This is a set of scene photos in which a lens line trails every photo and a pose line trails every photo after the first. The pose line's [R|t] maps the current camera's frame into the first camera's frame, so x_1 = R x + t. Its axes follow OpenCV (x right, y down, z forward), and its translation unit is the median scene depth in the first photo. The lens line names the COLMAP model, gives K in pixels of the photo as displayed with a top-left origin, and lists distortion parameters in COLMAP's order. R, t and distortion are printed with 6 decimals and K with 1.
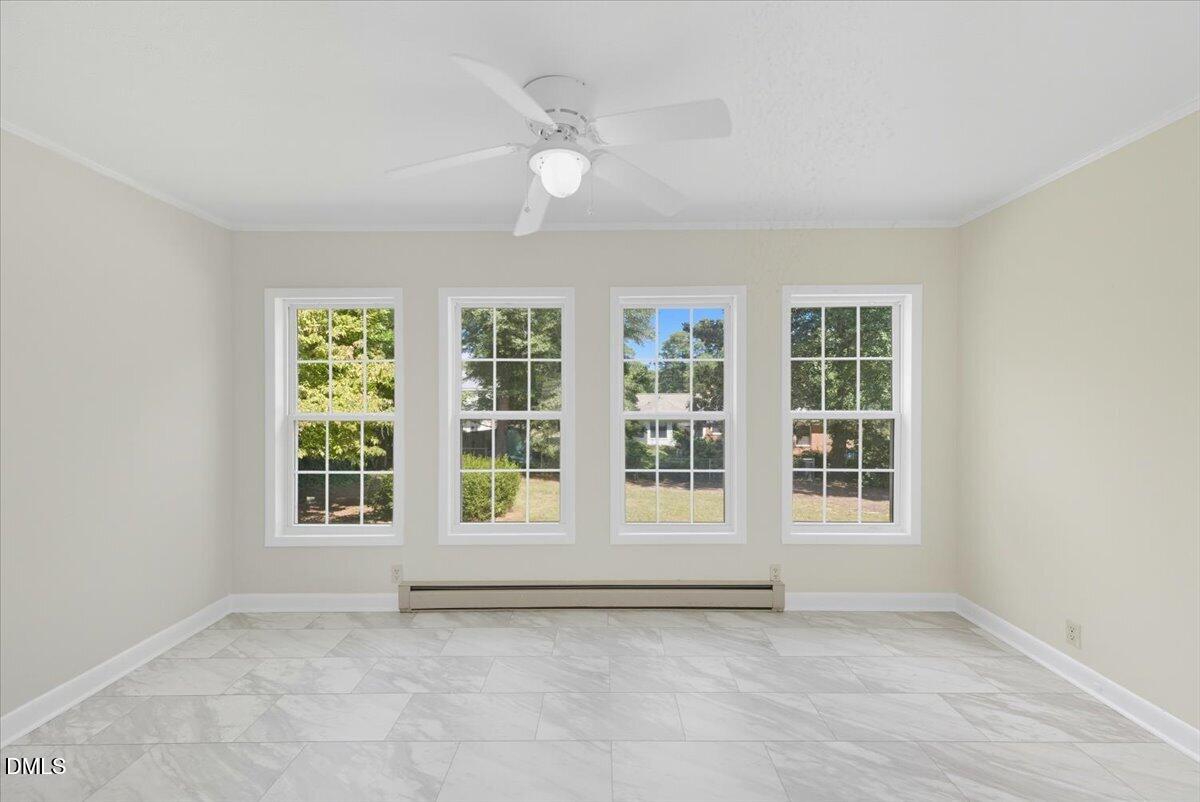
lens RADIAL K [[475.4, 0, 604.5], [0, 475.4, 396.1], [0, 0, 1]] dist [0.020848, -0.005699]
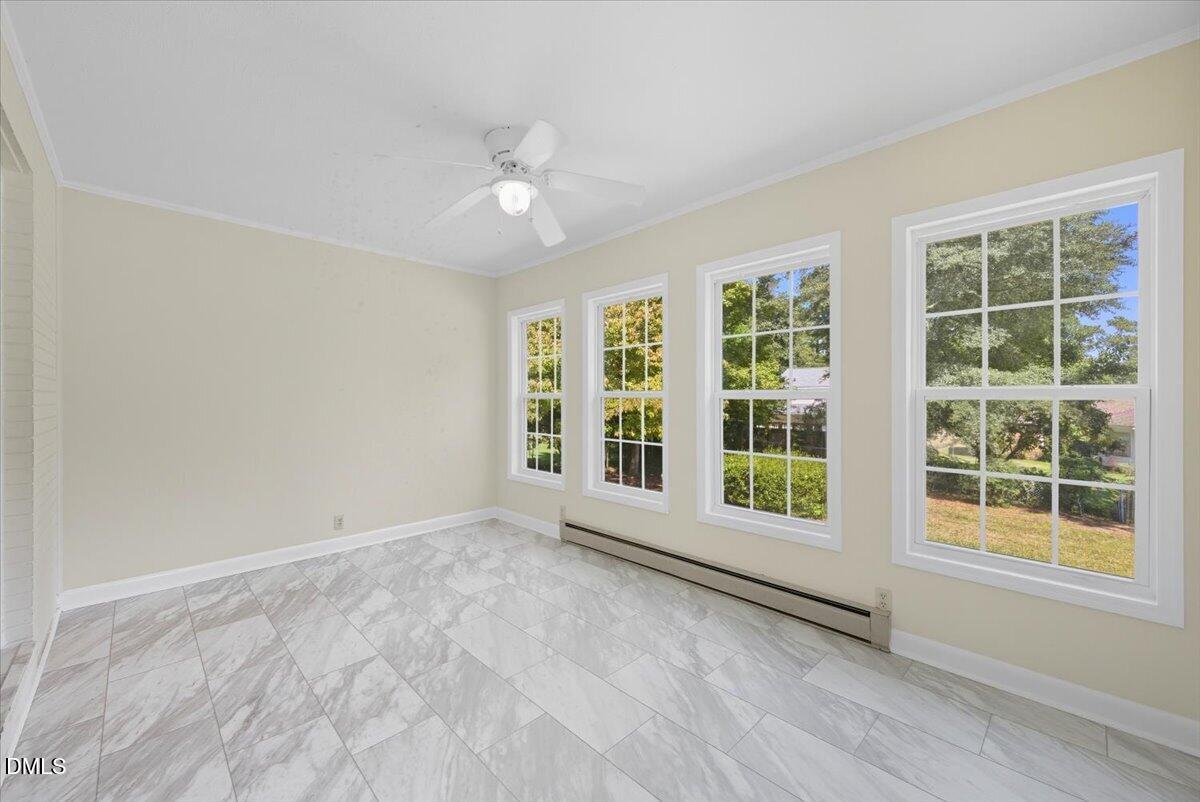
lens RADIAL K [[475.4, 0, 604.5], [0, 475.4, 396.1], [0, 0, 1]] dist [0.020848, -0.005699]
pose [[0.700995, -0.001759, -0.713164, 0.681829], [-0.000746, 0.999995, -0.003200, 0.059073], [0.713166, 0.002775, 0.700990, 0.175970]]
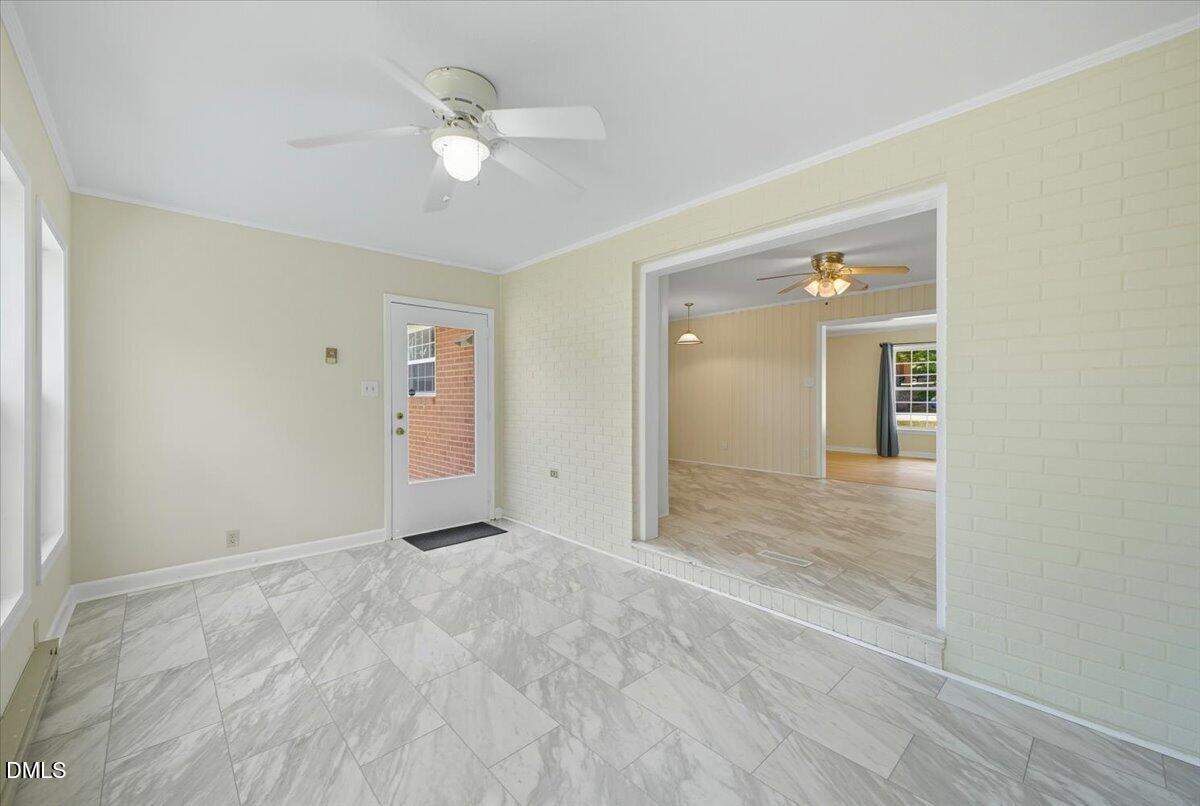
lens RADIAL K [[475.4, 0, 604.5], [0, 475.4, 398.1], [0, 0, 1]] dist [0.020848, -0.005699]
pose [[-0.685708, 0.001395, 0.727875, -0.748481], [0.006008, 0.999975, 0.003744, 0.059225], [-0.727852, 0.006941, -0.685699, 1.020577]]
